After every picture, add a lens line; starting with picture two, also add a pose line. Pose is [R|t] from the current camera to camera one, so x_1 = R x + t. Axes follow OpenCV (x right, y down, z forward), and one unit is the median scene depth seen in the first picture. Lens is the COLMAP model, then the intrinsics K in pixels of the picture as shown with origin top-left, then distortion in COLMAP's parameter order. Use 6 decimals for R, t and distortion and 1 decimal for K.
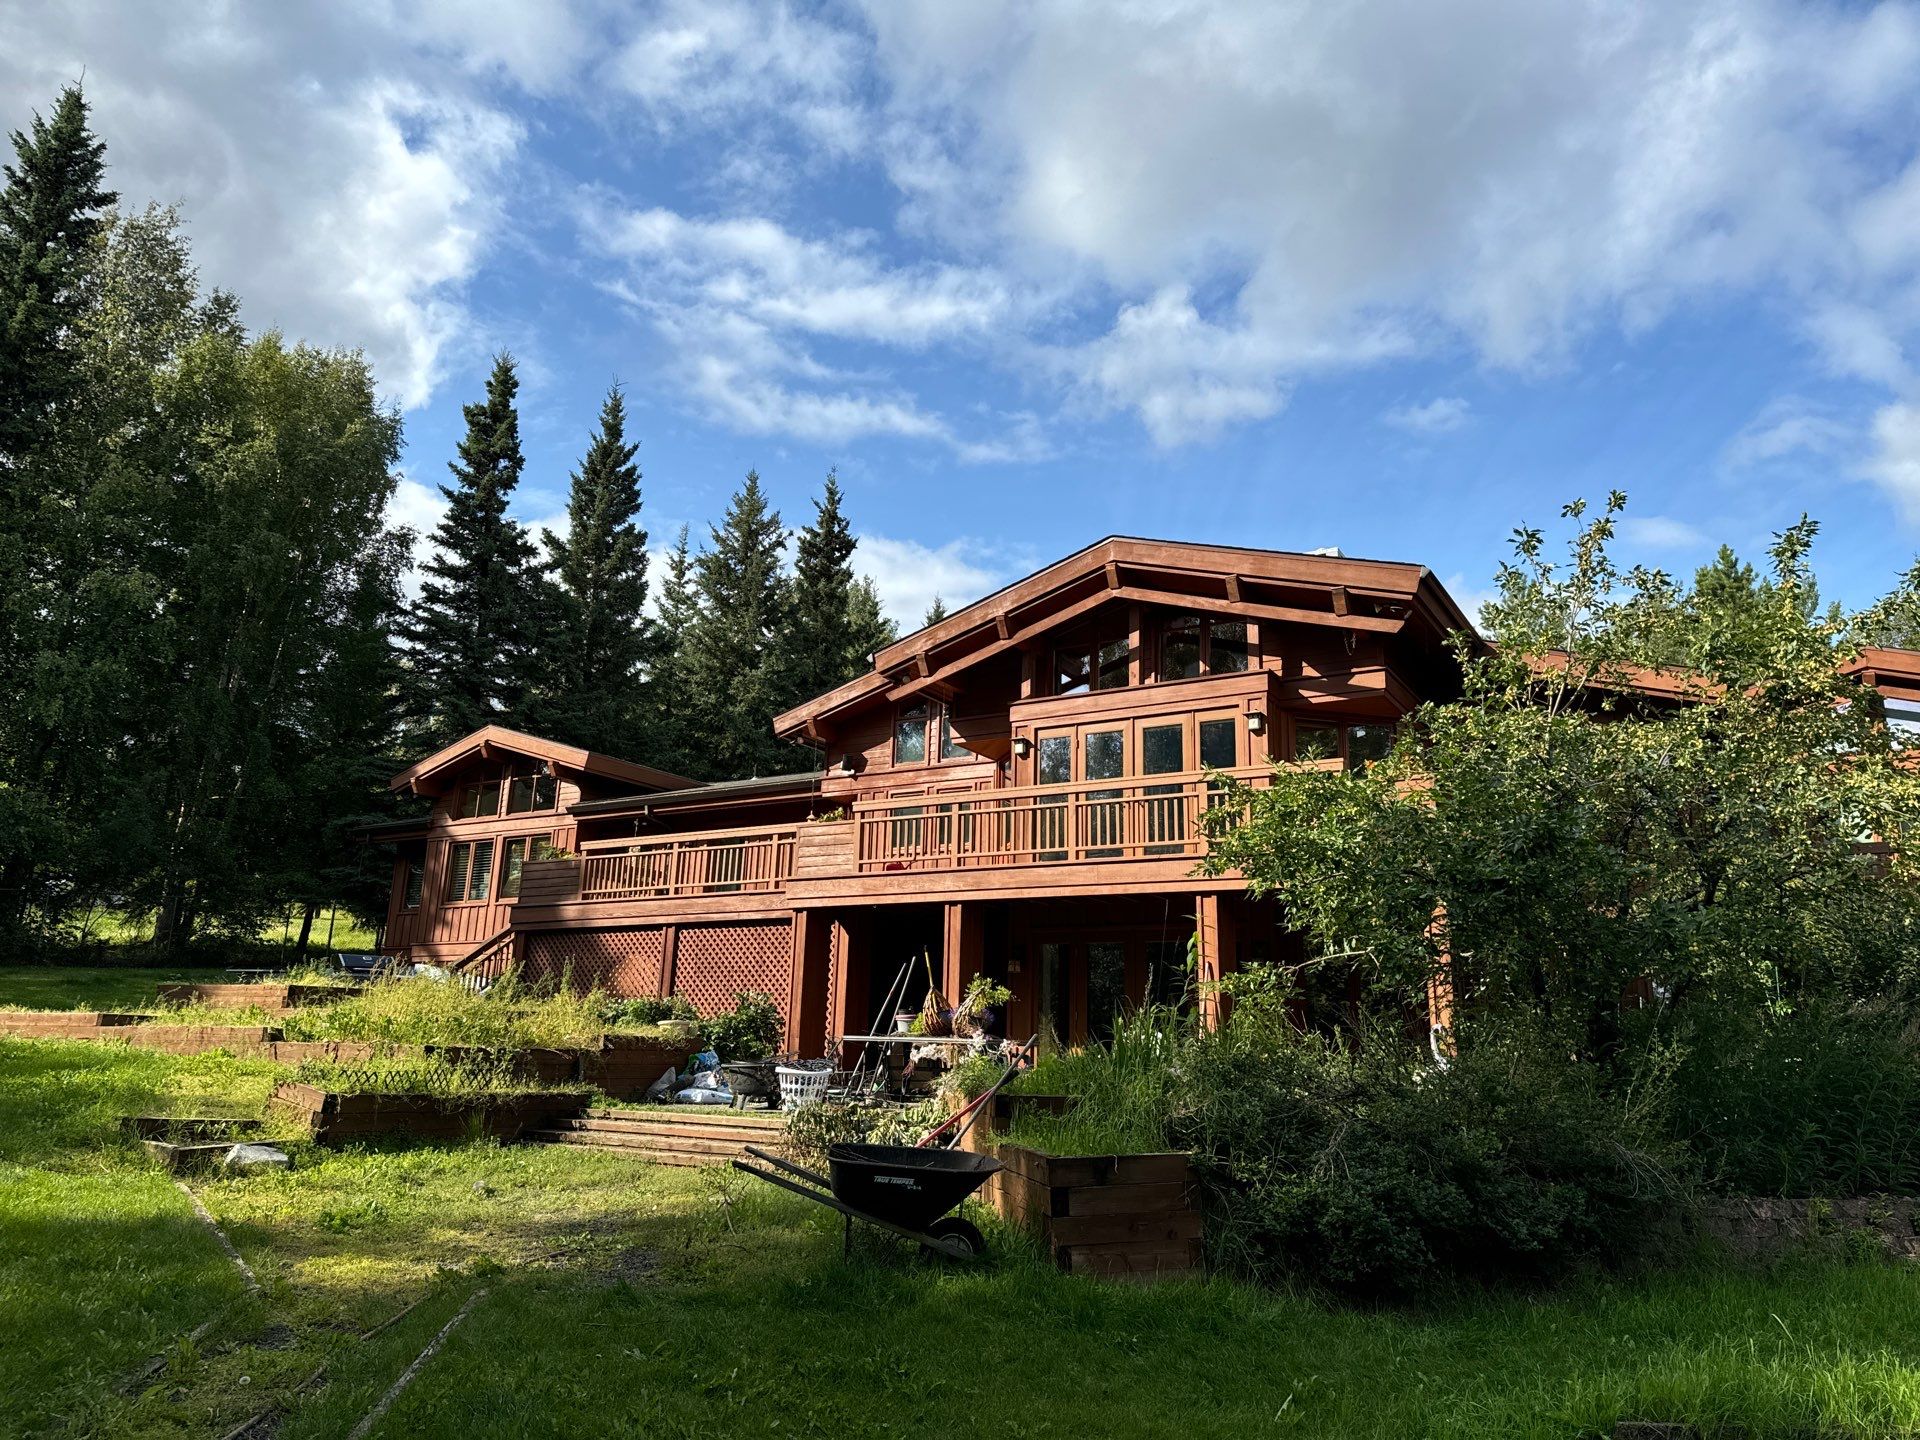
lens RADIAL K [[1335.0, 0, 957.5], [0, 1335.0, 730.7], [0, 0, 1]] dist [0.090019, -0.104542]
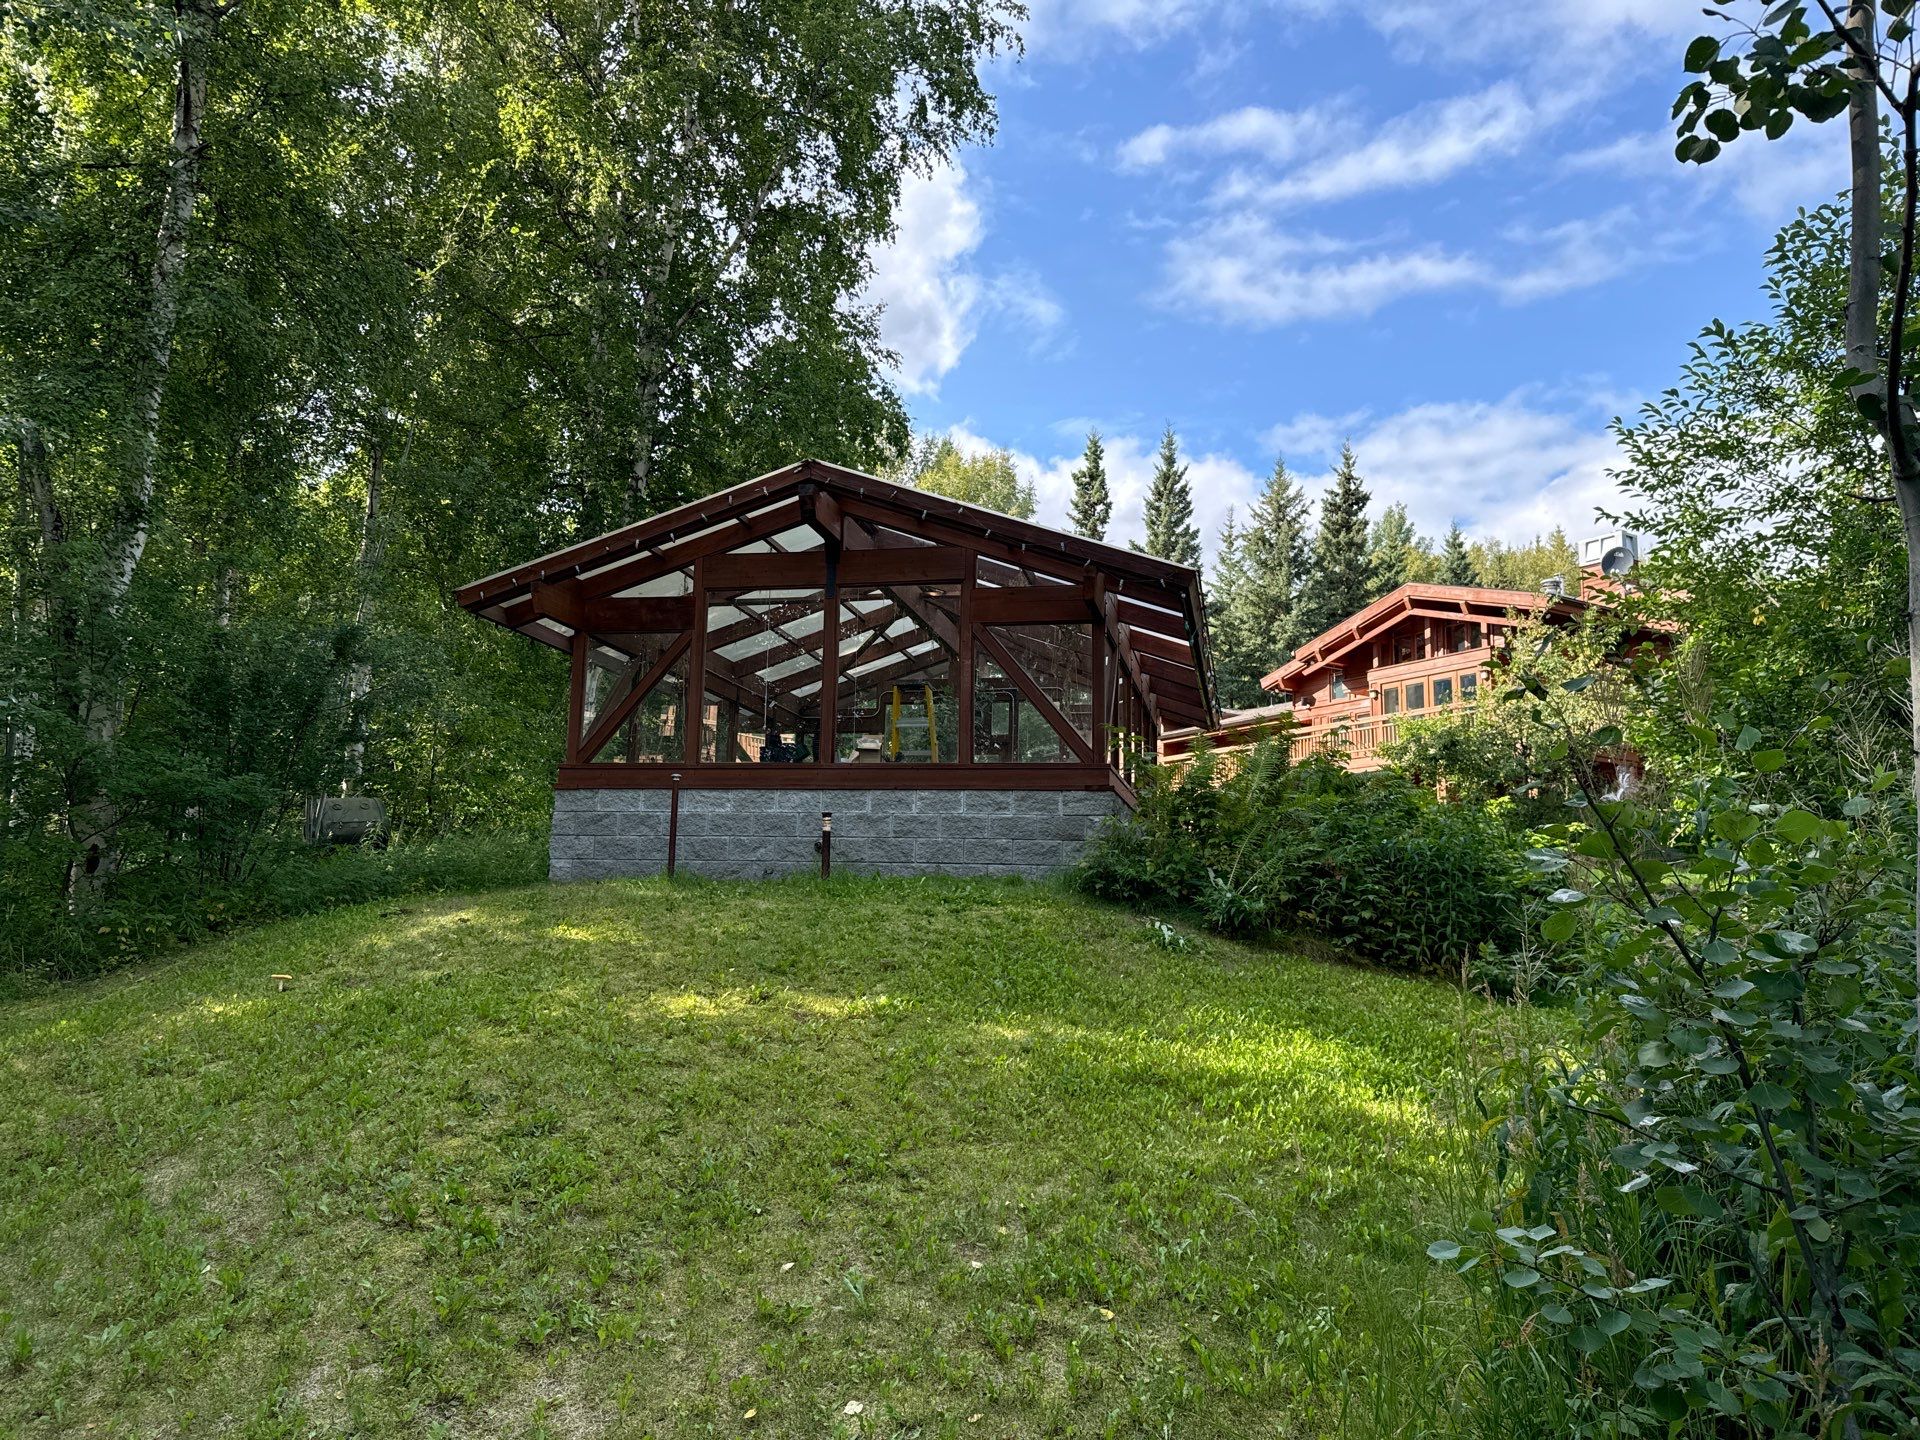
lens RADIAL K [[1335.0, 0, 957.5], [0, 1335.0, 730.7], [0, 0, 1]] dist [0.090019, -0.104542]
pose [[0.897358, -0.077323, -0.434476, 0.135165], [0.110682, 0.992496, 0.051968, -0.039680], [0.427198, -0.094722, 0.899183, -0.388497]]
